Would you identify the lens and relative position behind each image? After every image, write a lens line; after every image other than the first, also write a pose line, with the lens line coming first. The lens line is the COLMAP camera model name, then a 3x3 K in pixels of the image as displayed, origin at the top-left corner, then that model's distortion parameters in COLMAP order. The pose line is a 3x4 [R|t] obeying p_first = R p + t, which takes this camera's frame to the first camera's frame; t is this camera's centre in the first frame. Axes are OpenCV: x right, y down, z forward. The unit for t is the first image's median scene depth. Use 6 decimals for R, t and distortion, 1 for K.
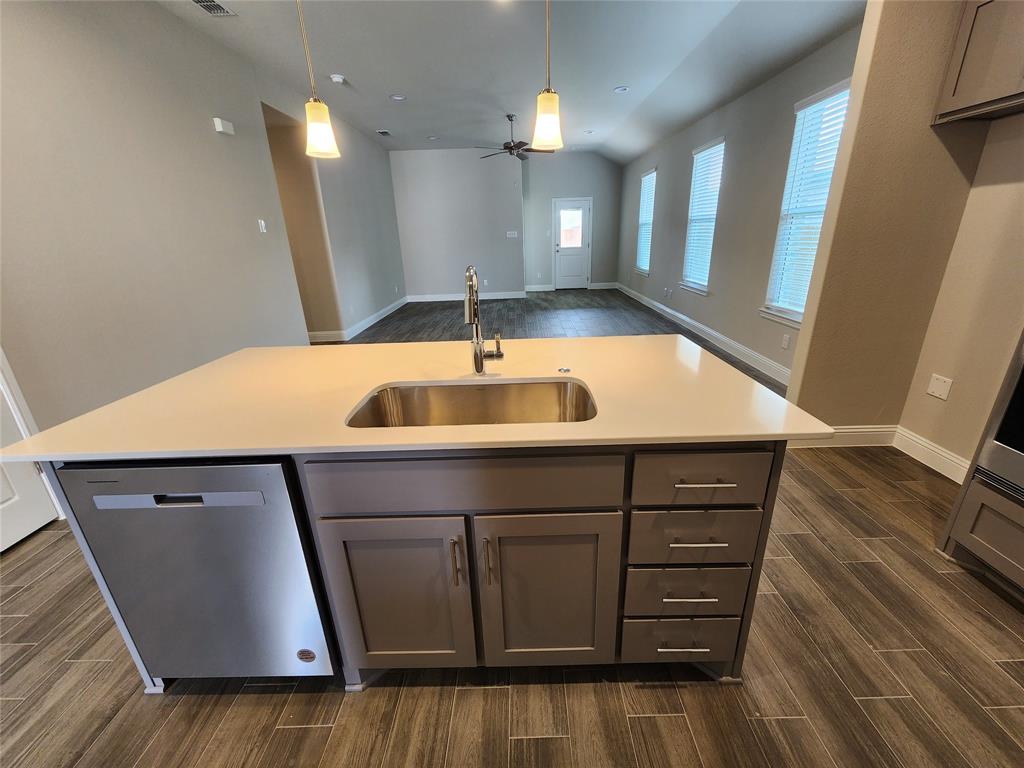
lens RADIAL K [[421.4, 0, 516.4], [0, 421.4, 383.2], [0, 0, 1]] dist [0.000102, -0.001220]
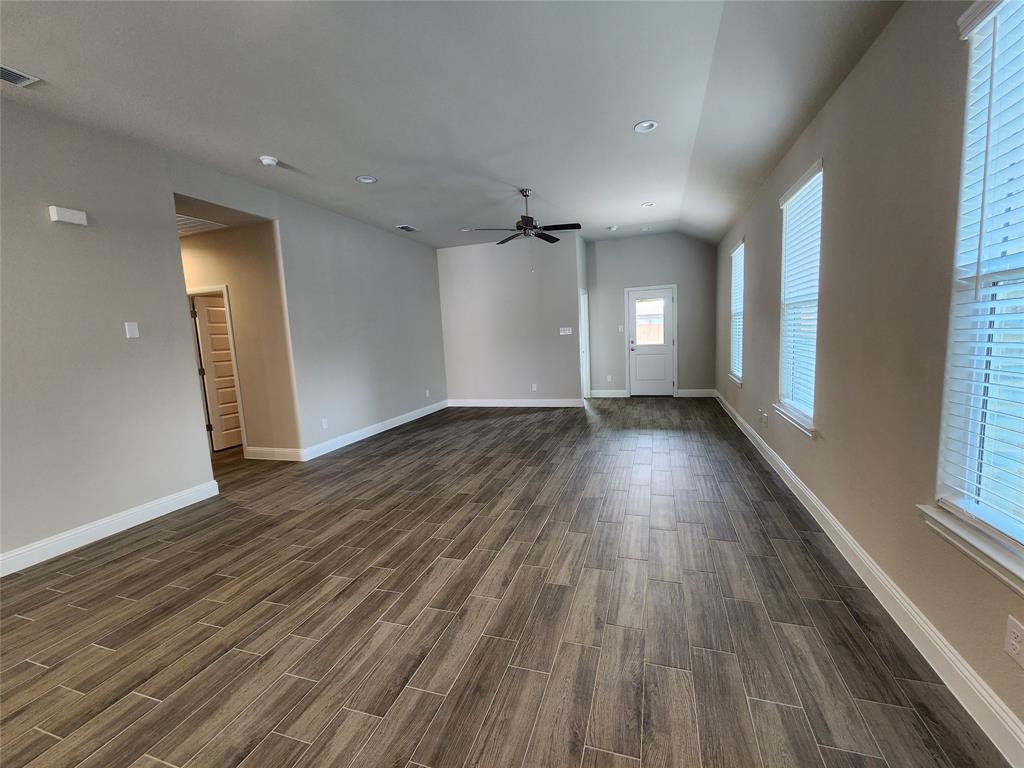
lens RADIAL K [[421.4, 0, 515.9], [0, 421.4, 384.6], [0, 0, 1]] dist [0.000102, -0.001220]
pose [[0.950926, 0.021261, -0.308688, 0.359863], [-0.085217, 0.977050, -0.195221, -0.192194], [0.297453, 0.211946, 0.930914, 0.532703]]
